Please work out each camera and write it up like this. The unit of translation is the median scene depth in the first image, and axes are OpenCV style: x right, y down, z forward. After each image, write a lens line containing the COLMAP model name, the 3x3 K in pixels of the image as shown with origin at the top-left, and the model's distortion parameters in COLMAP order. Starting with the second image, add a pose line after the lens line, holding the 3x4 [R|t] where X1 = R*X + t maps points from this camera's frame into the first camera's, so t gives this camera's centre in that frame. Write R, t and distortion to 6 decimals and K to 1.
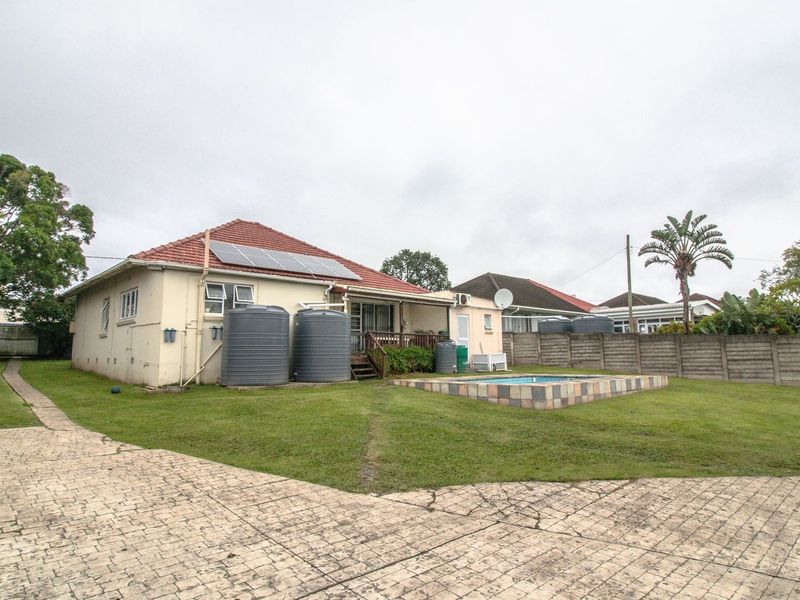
lens RADIAL K [[595.2, 0, 405.5], [0, 595.2, 297.8], [0, 0, 1]] dist [0.019445, -0.006903]
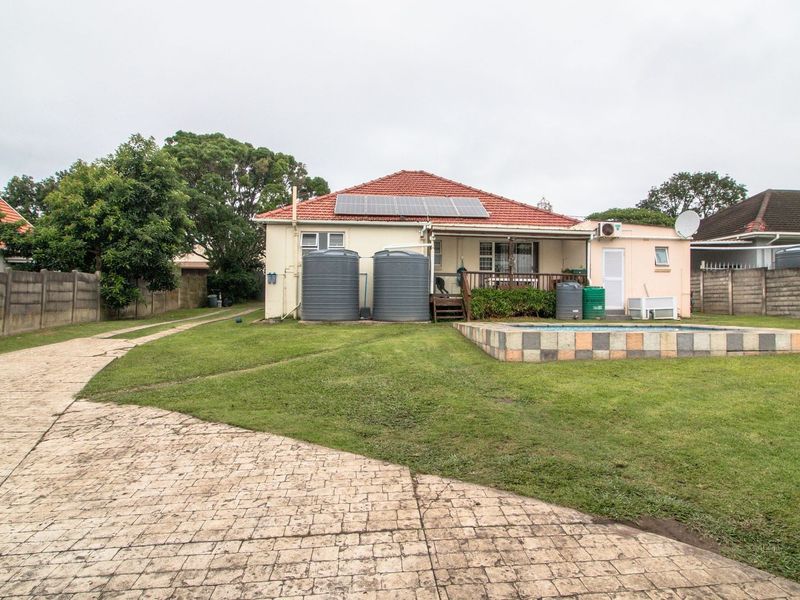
lens RADIAL K [[595.2, 0, 405.5], [0, 595.2, 297.8], [0, 0, 1]] dist [0.019445, -0.006903]
pose [[0.711514, 0.005326, -0.702651, 0.485475], [0.052870, 0.996731, 0.061092, 0.031692], [0.700680, -0.080617, 0.708907, 0.235758]]
